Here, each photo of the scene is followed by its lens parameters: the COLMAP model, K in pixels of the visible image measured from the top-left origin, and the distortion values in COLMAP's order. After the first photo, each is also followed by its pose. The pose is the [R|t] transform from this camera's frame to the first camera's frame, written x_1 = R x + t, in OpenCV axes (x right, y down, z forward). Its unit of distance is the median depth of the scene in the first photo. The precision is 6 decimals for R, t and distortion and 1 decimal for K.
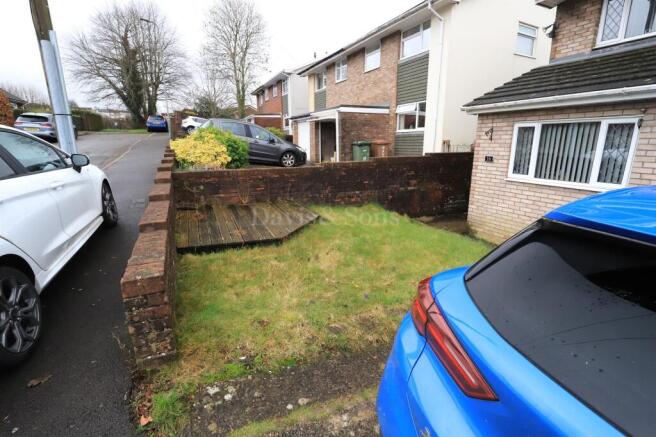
lens RADIAL K [[303.1, 0, 326.7], [0, 303.1, 218.2], [0, 0, 1]] dist [-0.028249, 0.006347]
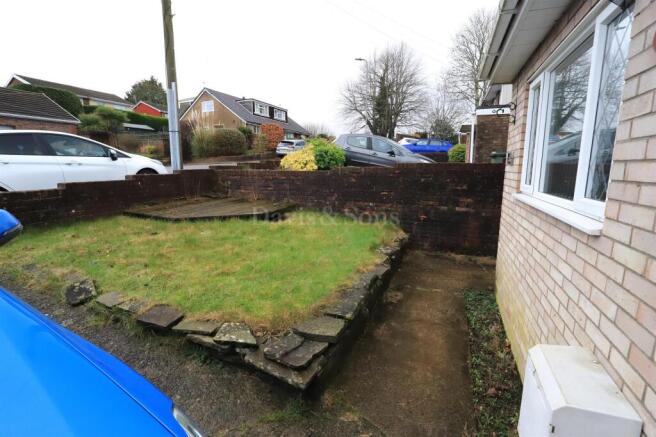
lens RADIAL K [[303.1, 0, 328.9], [0, 303.1, 218.1], [0, 0, 1]] dist [-0.028249, 0.006347]
pose [[0.681085, 0.128220, -0.720891, 0.521281], [-0.185206, 0.982700, -0.000193, -0.022378], [0.708394, 0.133645, 0.693049, 0.291388]]
